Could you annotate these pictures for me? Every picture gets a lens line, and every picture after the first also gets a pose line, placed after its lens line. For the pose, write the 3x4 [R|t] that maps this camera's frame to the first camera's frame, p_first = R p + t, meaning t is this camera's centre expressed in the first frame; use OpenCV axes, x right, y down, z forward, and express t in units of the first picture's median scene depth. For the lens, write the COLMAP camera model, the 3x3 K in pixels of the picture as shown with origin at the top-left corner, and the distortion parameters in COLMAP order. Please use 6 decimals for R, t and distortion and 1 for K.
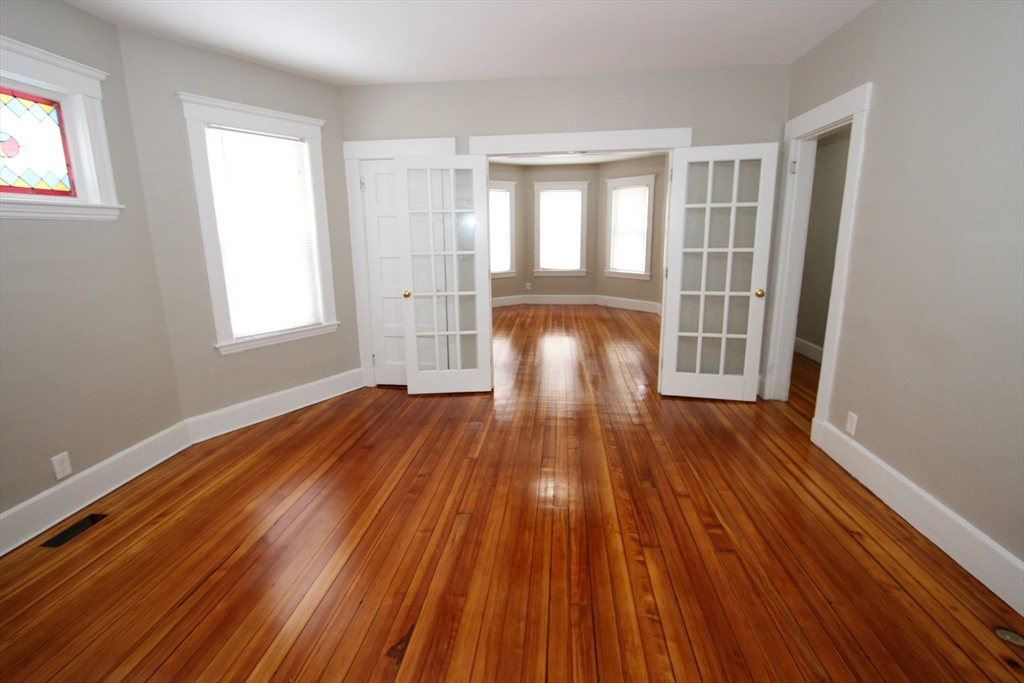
lens RADIAL K [[471.9, 0, 505.3], [0, 471.9, 340.1], [0, 0, 1]] dist [-0.028489, 0.007253]
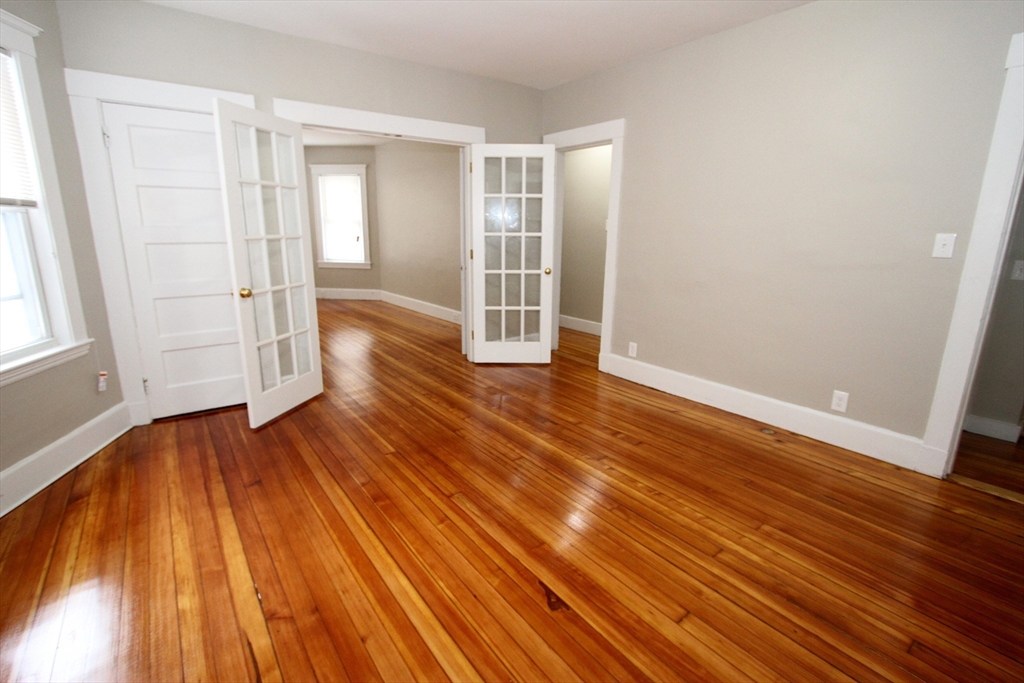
lens RADIAL K [[471.9, 0, 505.3], [0, 471.9, 340.1], [0, 0, 1]] dist [-0.028489, 0.007253]
pose [[0.727739, -0.141509, 0.671097, -0.507235], [0.133079, 0.989022, 0.064236, -0.001331], [-0.672819, 0.042562, 0.738582, 0.146991]]
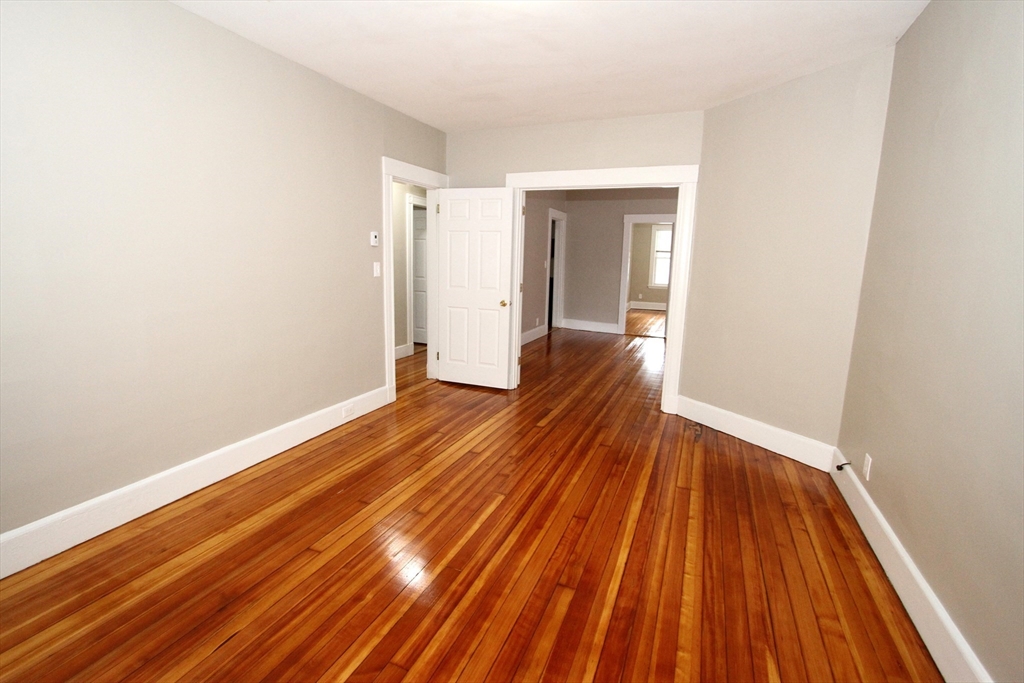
lens RADIAL K [[471.9, 0, 505.3], [0, 471.9, 340.1], [0, 0, 1]] dist [-0.028489, 0.007253]
pose [[-0.956880, -0.059115, 0.284405, 0.019346], [0.054393, 0.925293, 0.375331, -0.626668], [-0.285346, 0.374616, -0.882179, 2.790703]]
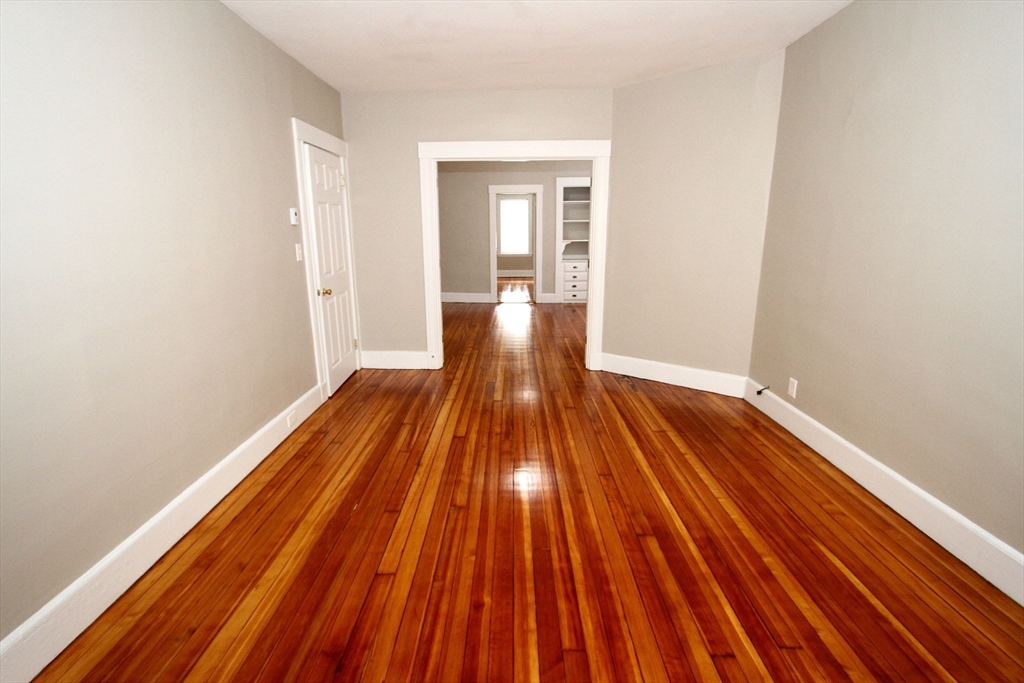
lens RADIAL K [[471.9, 0, 505.3], [0, 471.9, 340.1], [0, 0, 1]] dist [-0.028489, 0.007253]
pose [[-0.995403, 0.042381, -0.085886, 0.365779], [0.000236, 0.897844, 0.440313, -0.643474], [0.095773, 0.438268, -0.893727, 2.809423]]
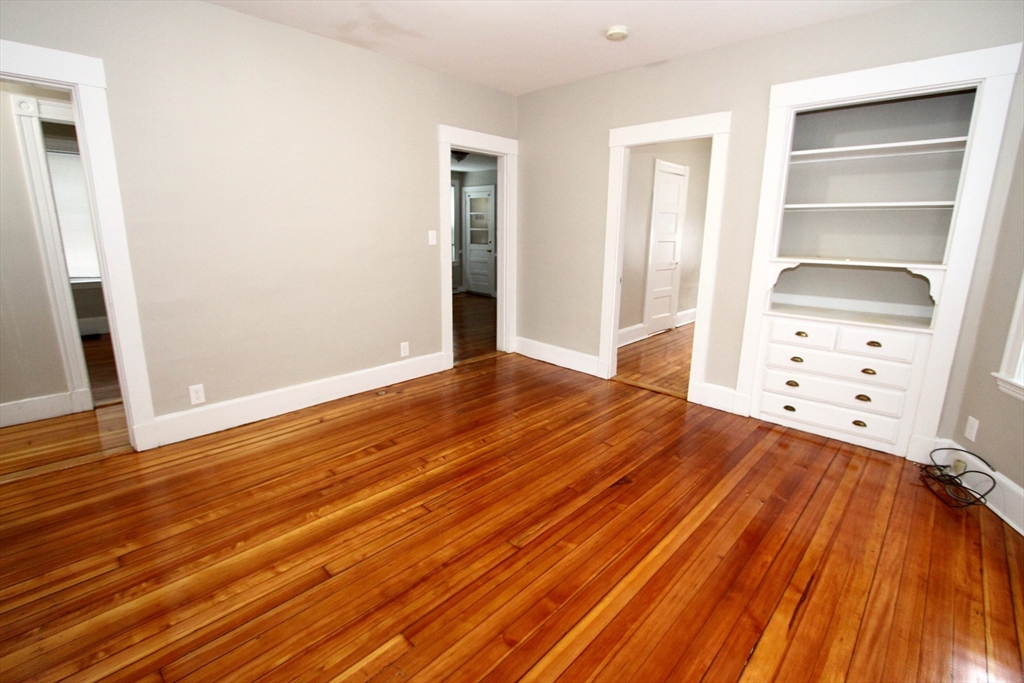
lens RADIAL K [[470.9, 0, 508.1], [0, 470.9, 336.1], [0, 0, 1]] dist [-0.022215, 0.000551]
pose [[-0.798111, -0.130380, 0.588235, -0.428291], [0.132807, 0.914225, 0.382825, -0.245480], [-0.587692, 0.383659, -0.712337, 1.182622]]
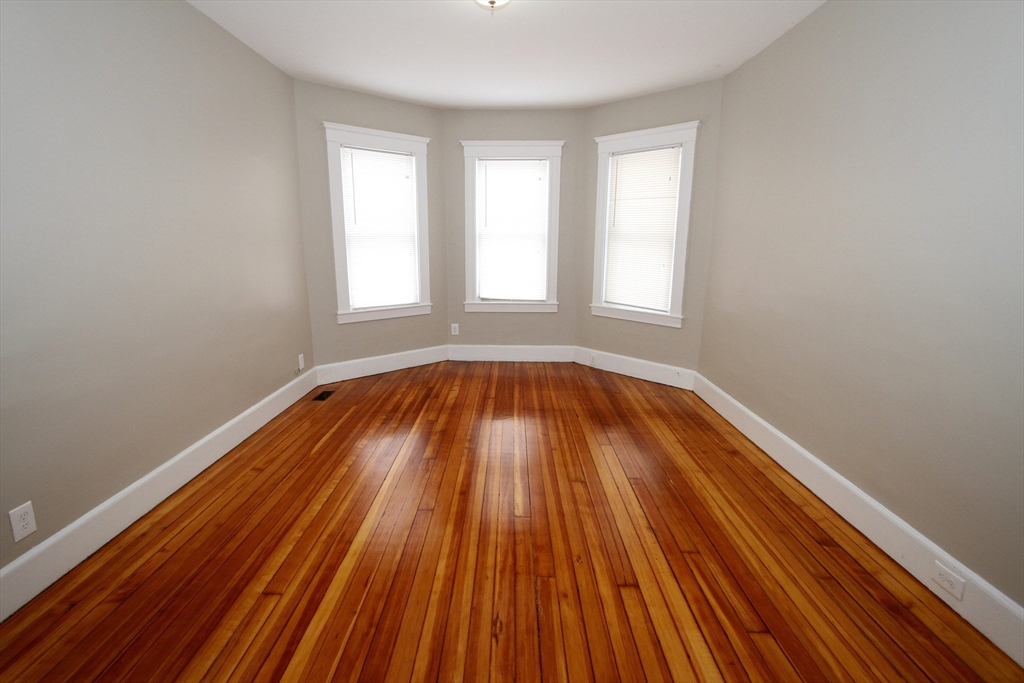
lens RADIAL K [[471.9, 0, 505.3], [0, 471.9, 340.1], [0, 0, 1]] dist [-0.028489, 0.007253]
pose [[0.995409, -0.002216, 0.095684, 0.167936], [0.003227, 0.999941, -0.010419, -0.293219], [-0.095655, 0.010680, 0.995357, 1.340244]]
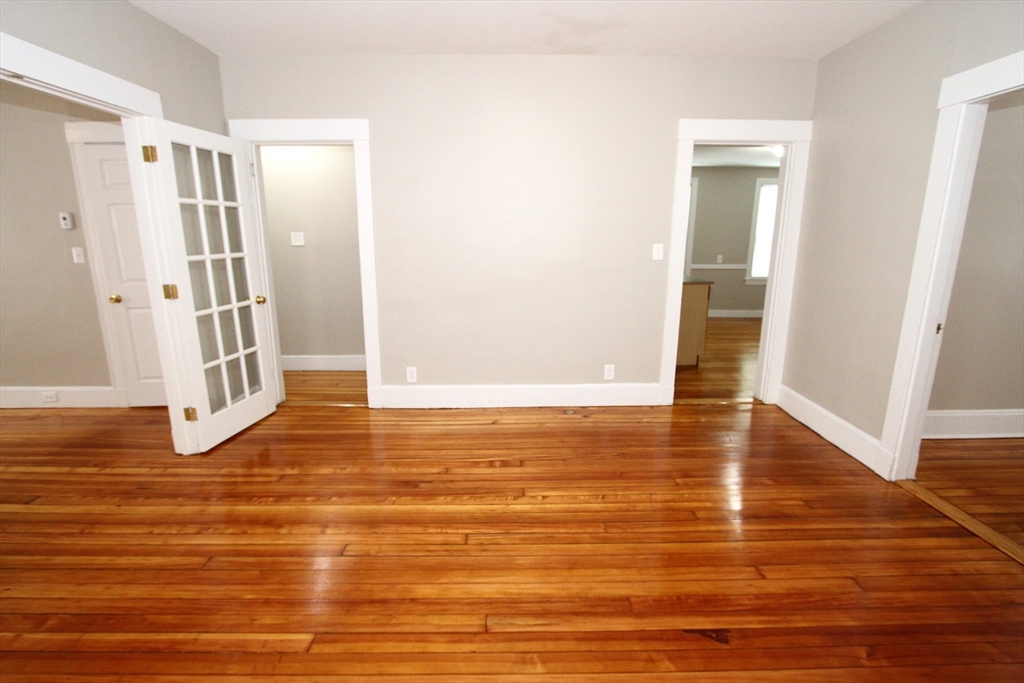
lens RADIAL K [[471.9, 0, 505.3], [0, 471.9, 340.1], [0, 0, 1]] dist [-0.028489, 0.007253]
pose [[-0.129460, -0.204149, 0.970342, -0.559063], [0.220912, 0.948045, 0.228931, -0.157663], [-0.966663, 0.243998, -0.077635, 0.743646]]
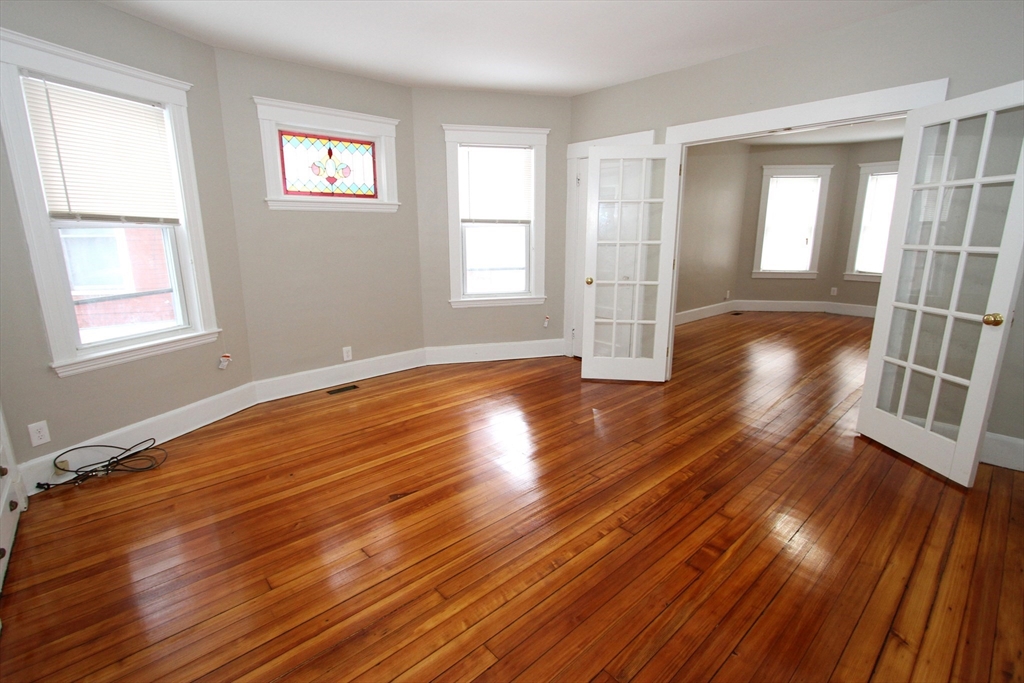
lens RADIAL K [[470.7, 0, 501.8], [0, 470.7, 342.8], [0, 0, 1]] dist [-0.020874, 0.000028]
pose [[0.741210, 0.166838, -0.650210, 0.499092], [-0.154647, 0.985007, 0.076453, 0.004482], [0.653217, 0.043885, 0.755898, 0.030969]]
